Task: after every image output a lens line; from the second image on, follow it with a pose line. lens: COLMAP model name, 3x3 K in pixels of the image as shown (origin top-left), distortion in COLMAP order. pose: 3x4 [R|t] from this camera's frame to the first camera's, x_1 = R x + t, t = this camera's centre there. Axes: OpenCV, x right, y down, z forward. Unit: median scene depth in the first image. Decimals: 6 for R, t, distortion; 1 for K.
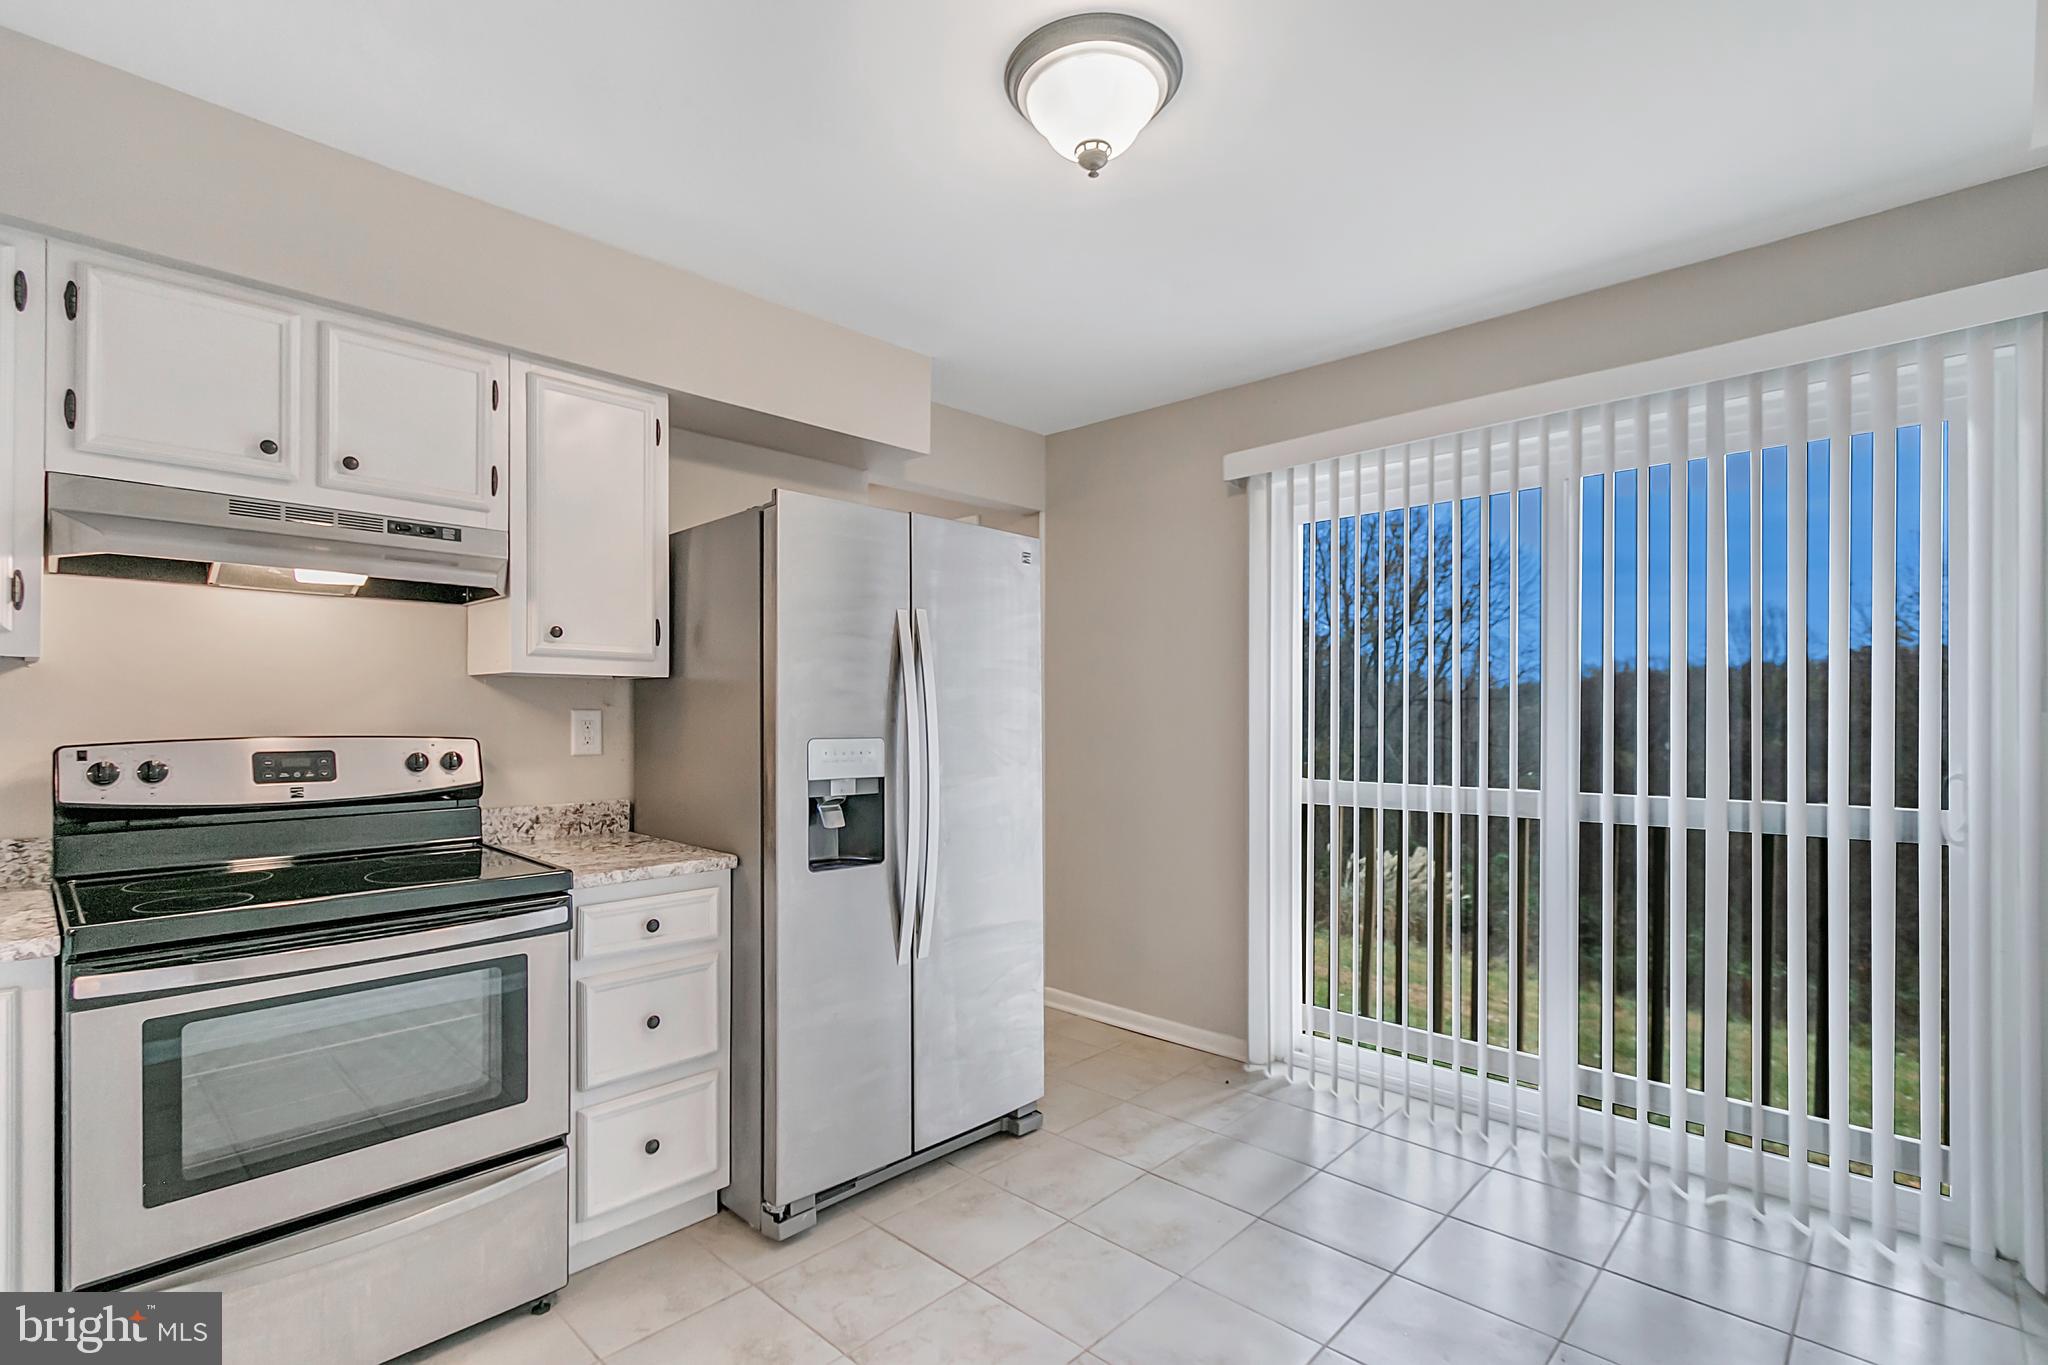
lens RADIAL K [[953.0, 0, 1025.3], [0, 953.0, 713.5], [0, 0, 1]] dist [0.001950, 0.000373]
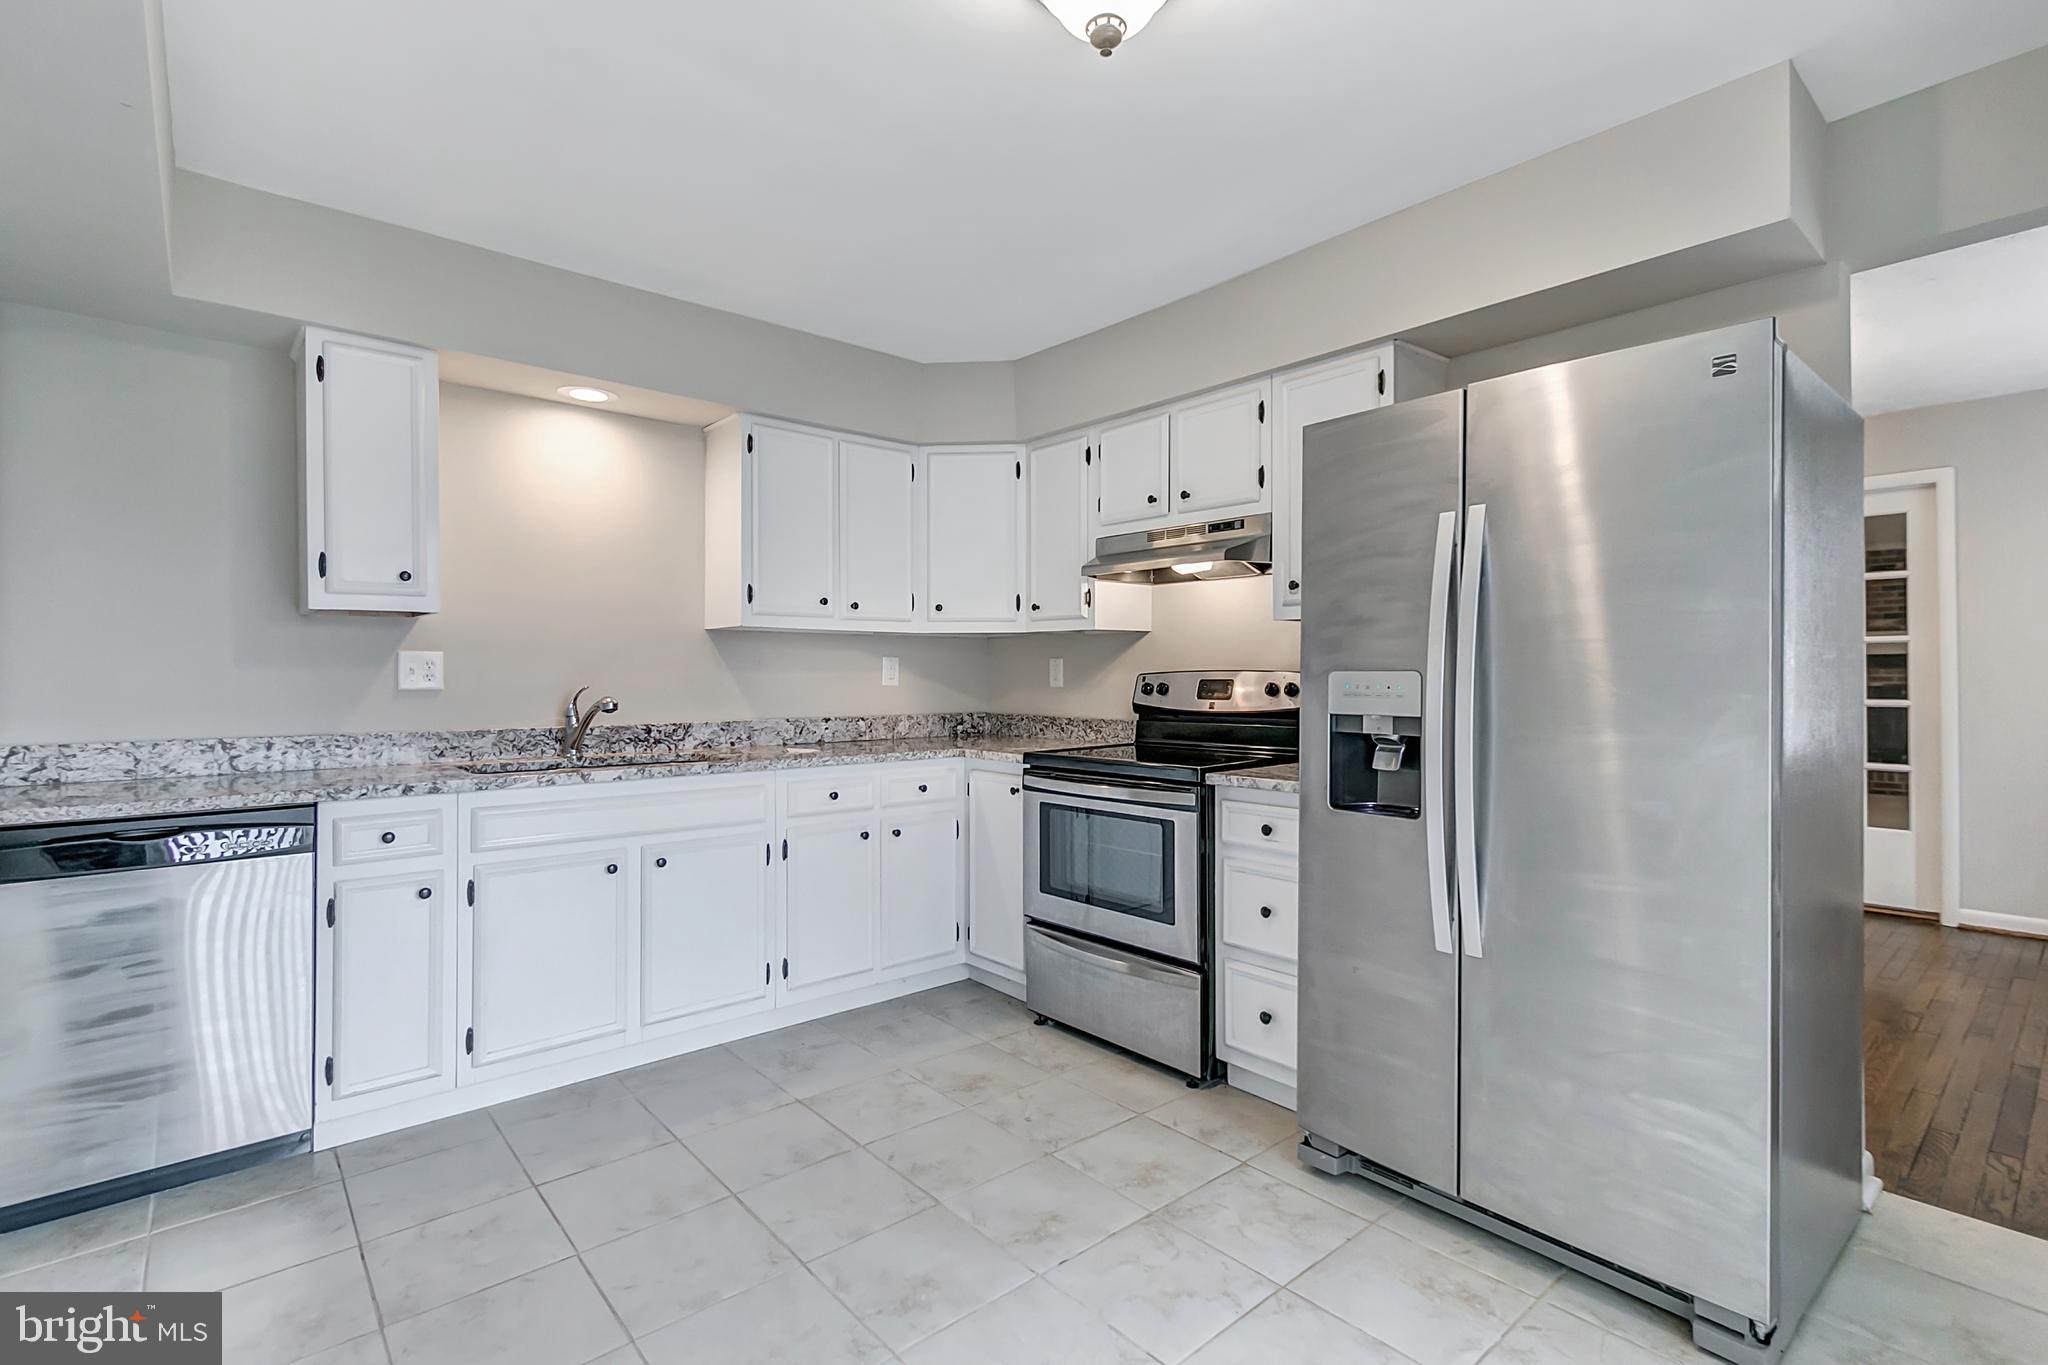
lens RADIAL K [[949.4, 0, 1012.9], [0, 949.4, 678.6], [0, 0, 1]] dist [-0.002886, -0.000369]
pose [[-0.113267, 0.001779, -0.993563, 0.799747], [-0.000194, 0.999998, 0.001813, 0.033853], [0.993565, 0.000398, -0.113266, 0.818072]]
